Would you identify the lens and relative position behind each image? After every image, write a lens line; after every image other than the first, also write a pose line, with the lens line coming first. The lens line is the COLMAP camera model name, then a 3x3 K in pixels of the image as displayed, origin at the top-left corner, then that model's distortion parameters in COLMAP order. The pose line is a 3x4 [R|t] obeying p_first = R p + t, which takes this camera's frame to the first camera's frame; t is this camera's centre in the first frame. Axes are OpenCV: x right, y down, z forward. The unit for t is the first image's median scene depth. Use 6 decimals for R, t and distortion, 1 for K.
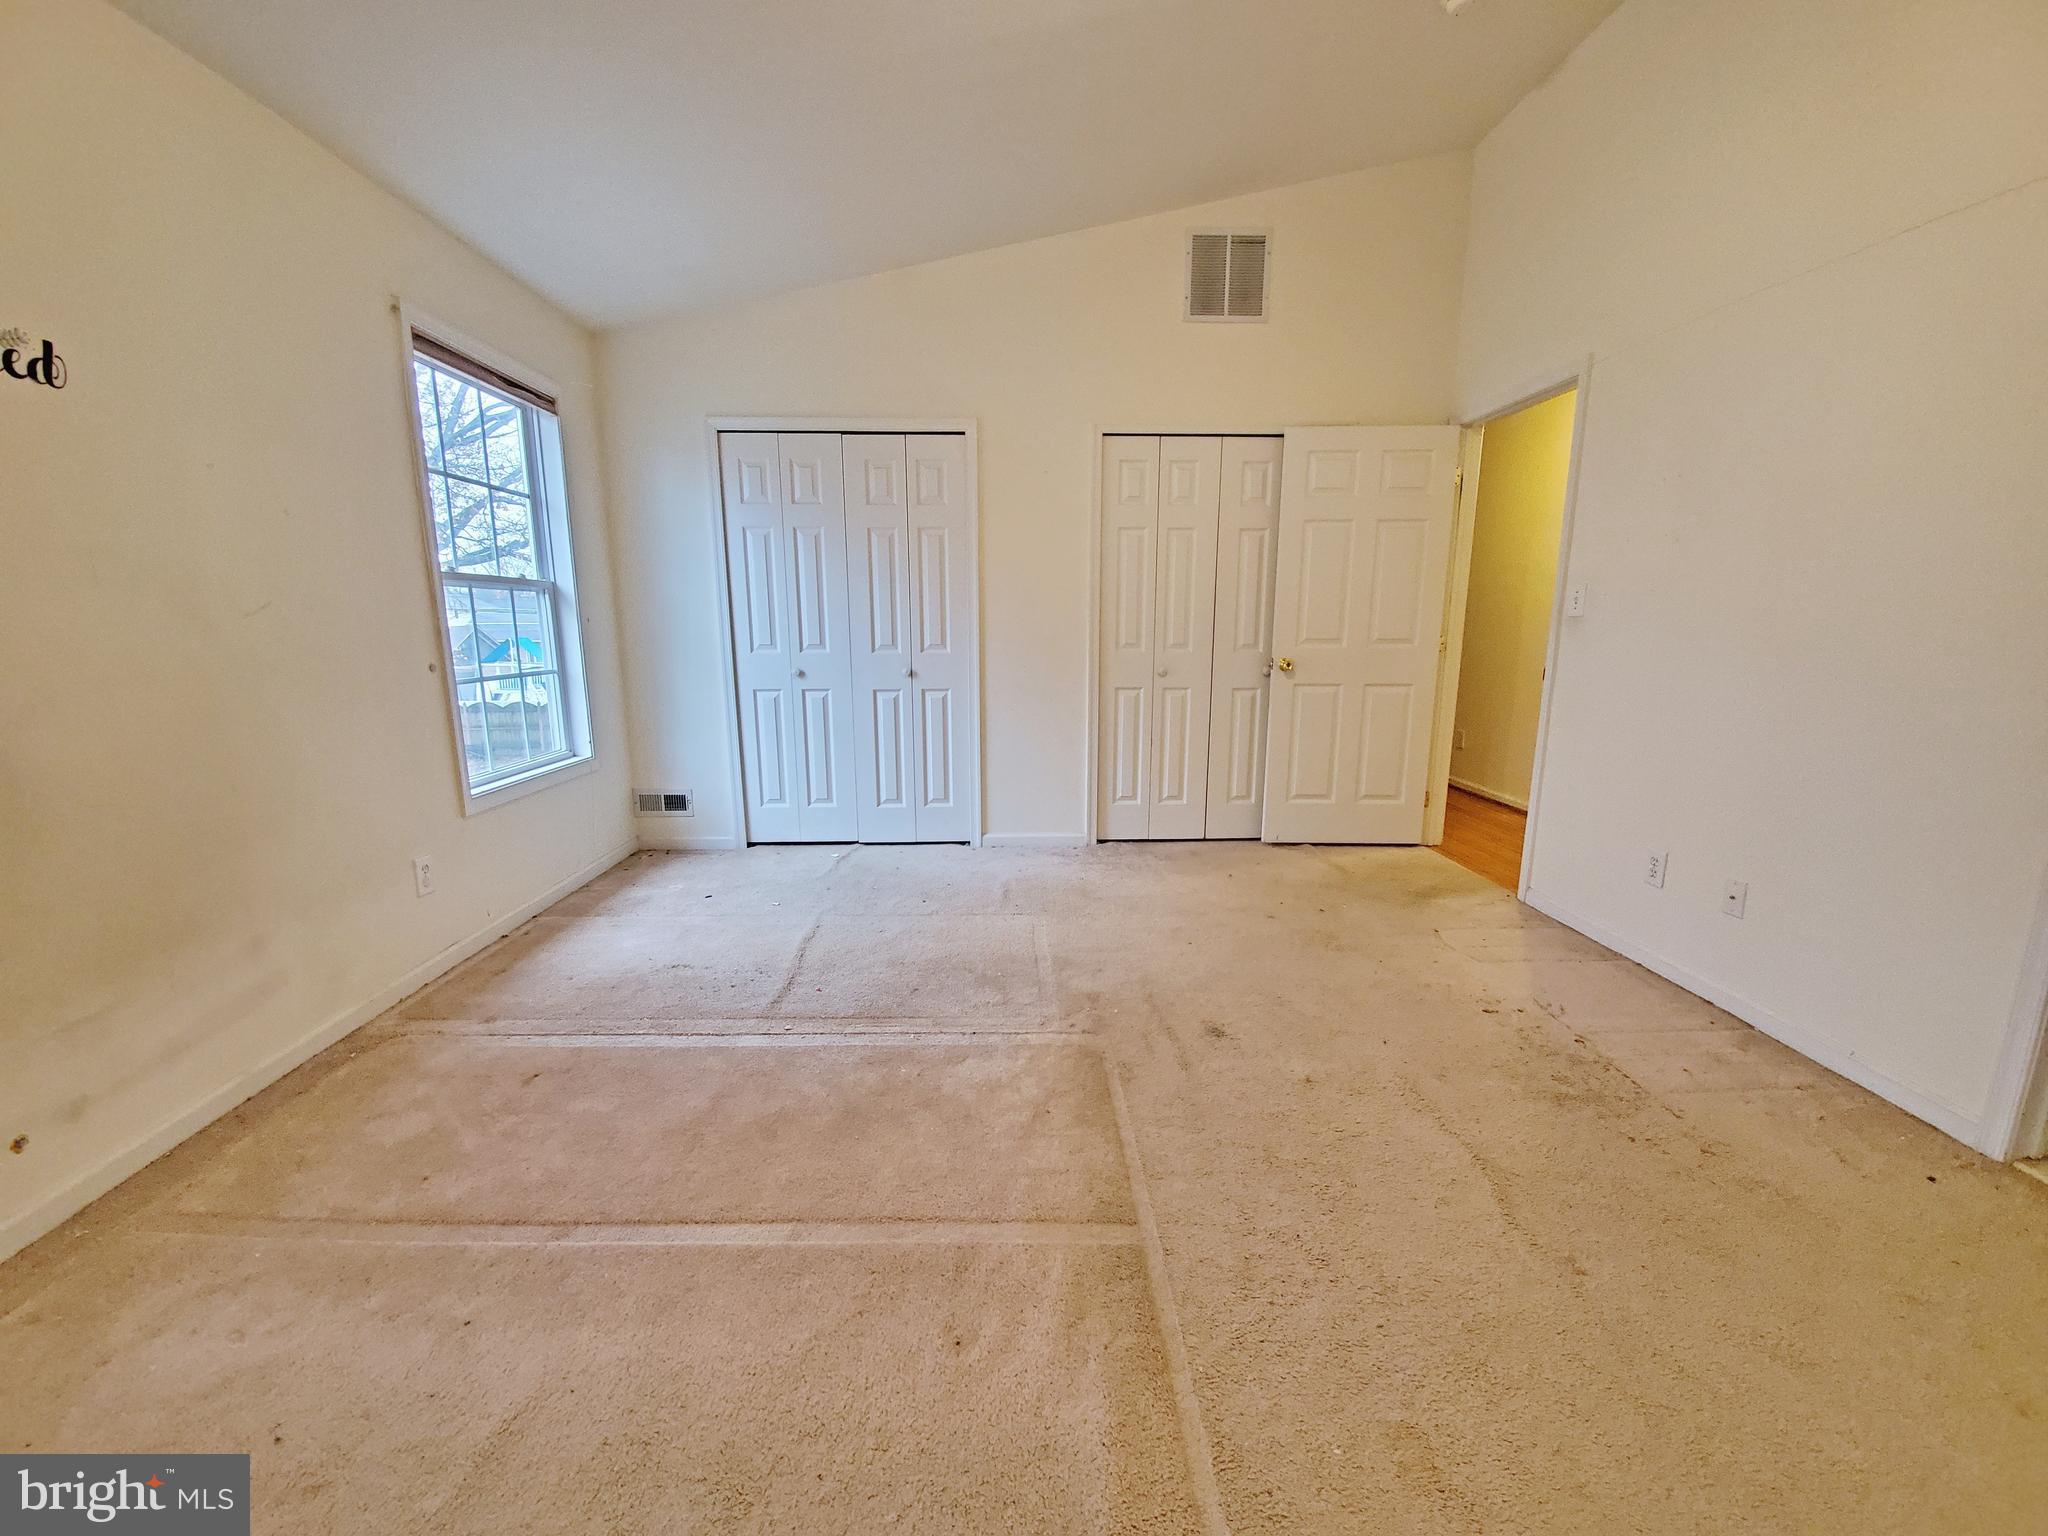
lens RADIAL K [[809.3, 0, 1028.9], [0, 809.3, 770.5], [0, 0, 1]] dist [-0.005989, -0.001938]
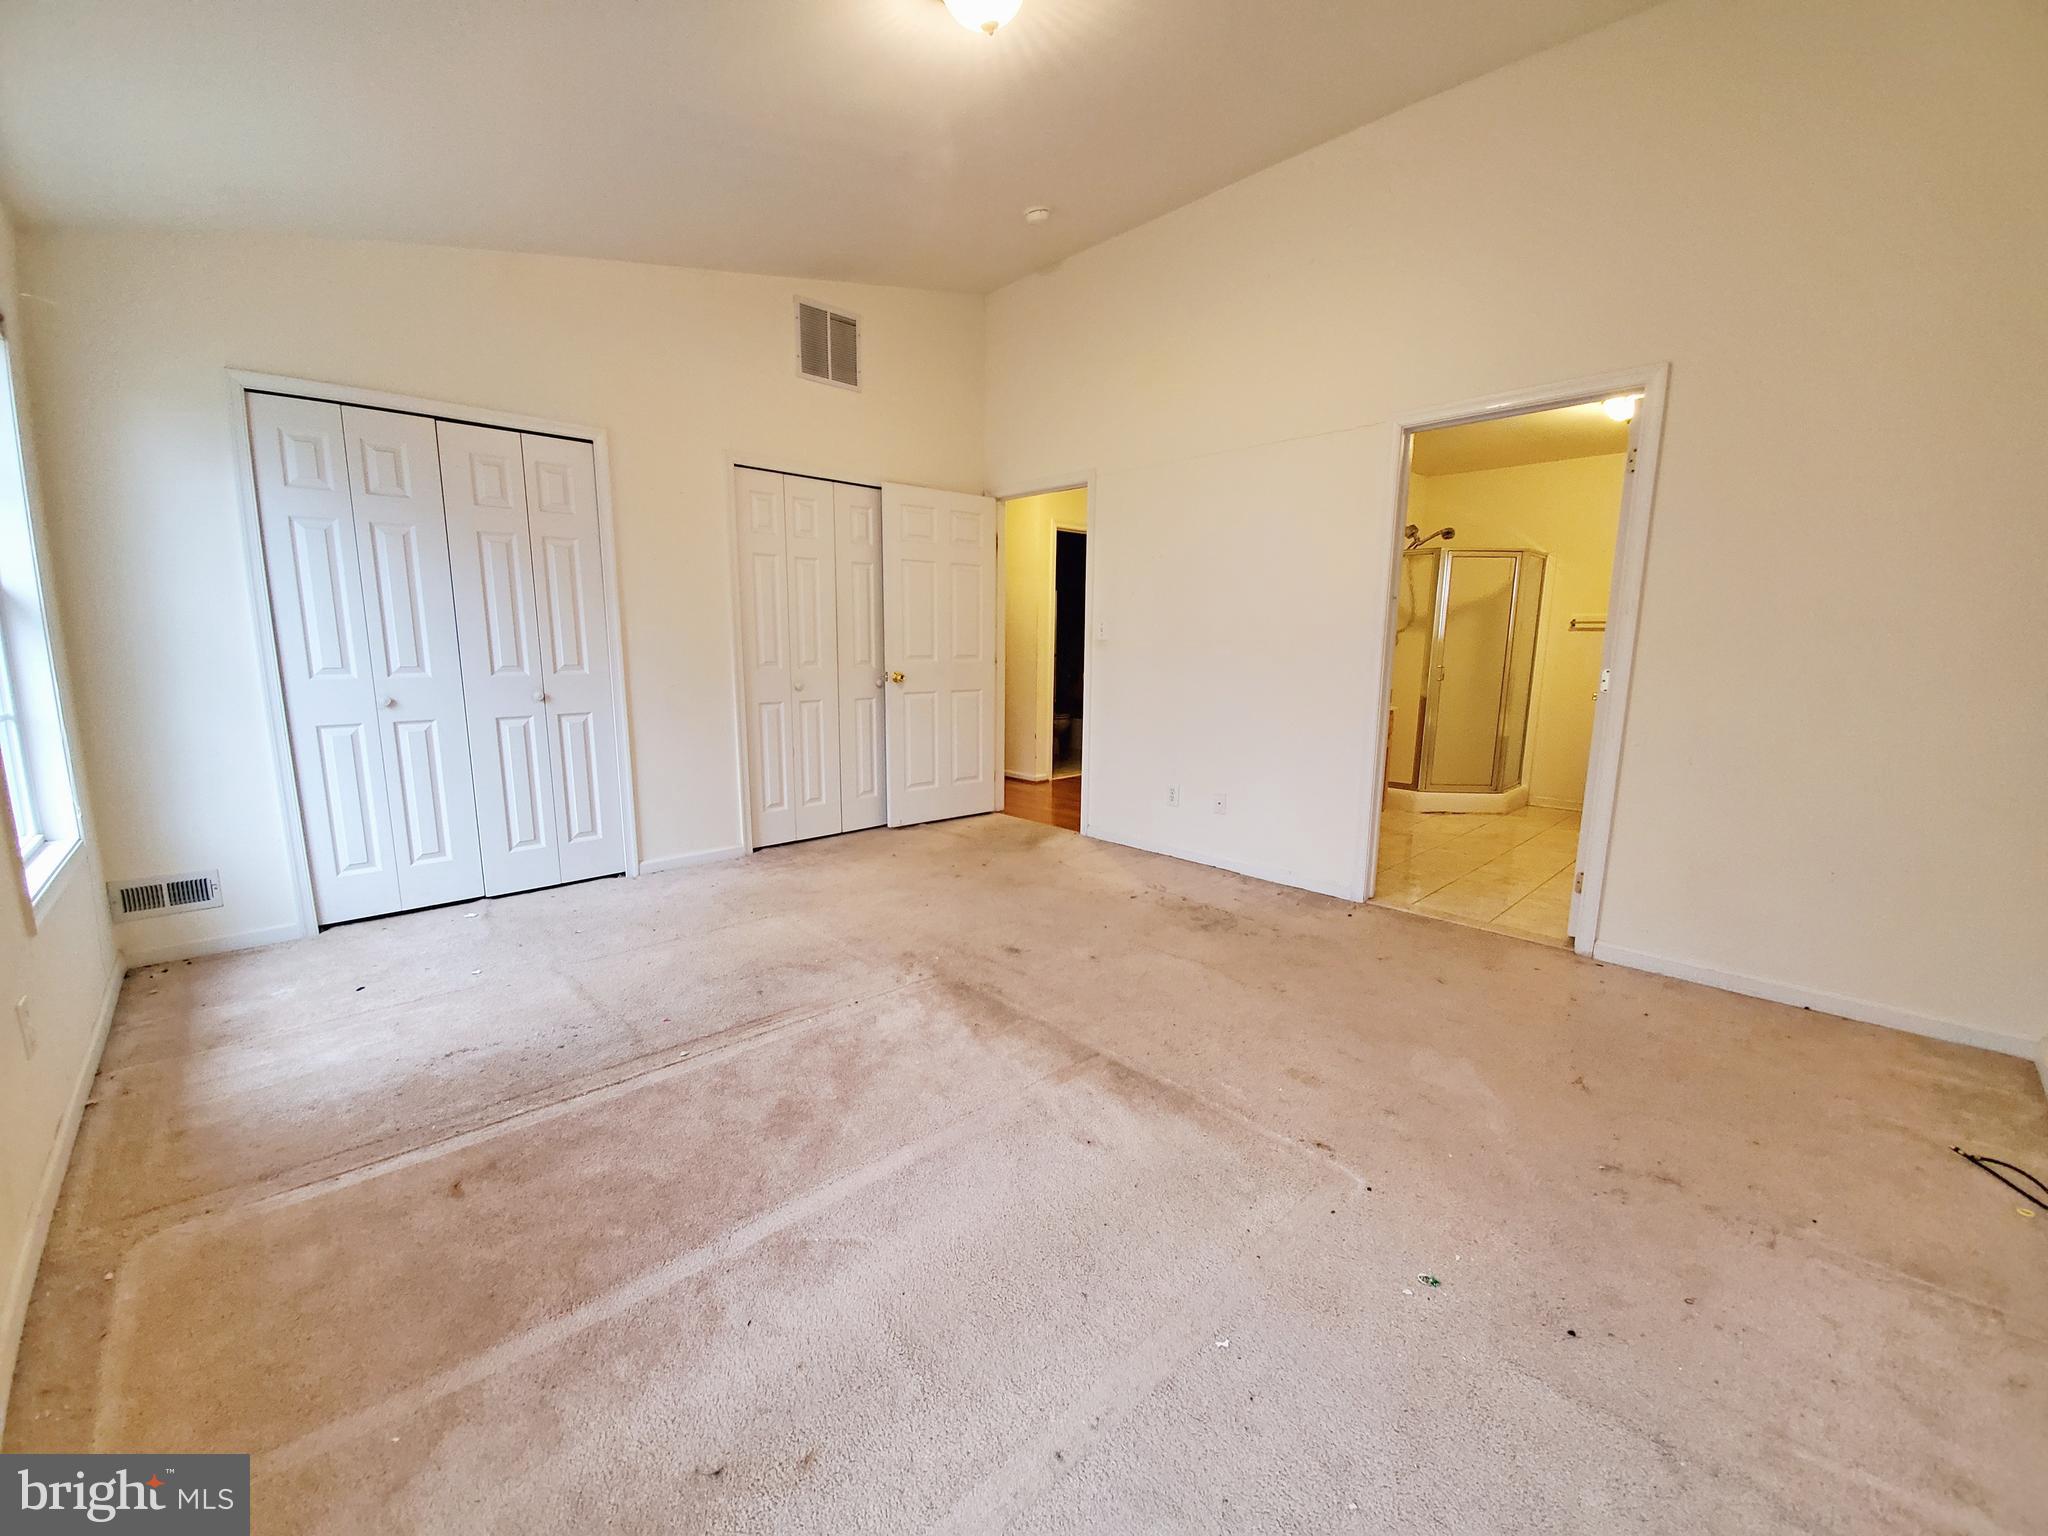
lens RADIAL K [[809.3, 0, 1009.1], [0, 809.3, 767.2], [0, 0, 1]] dist [-0.005989, -0.001938]
pose [[0.749376, -0.096572, 0.655065, -0.364827], [0.113263, 0.993422, 0.016885, 0.000953], [-0.652386, 0.061541, 0.755384, -0.011484]]
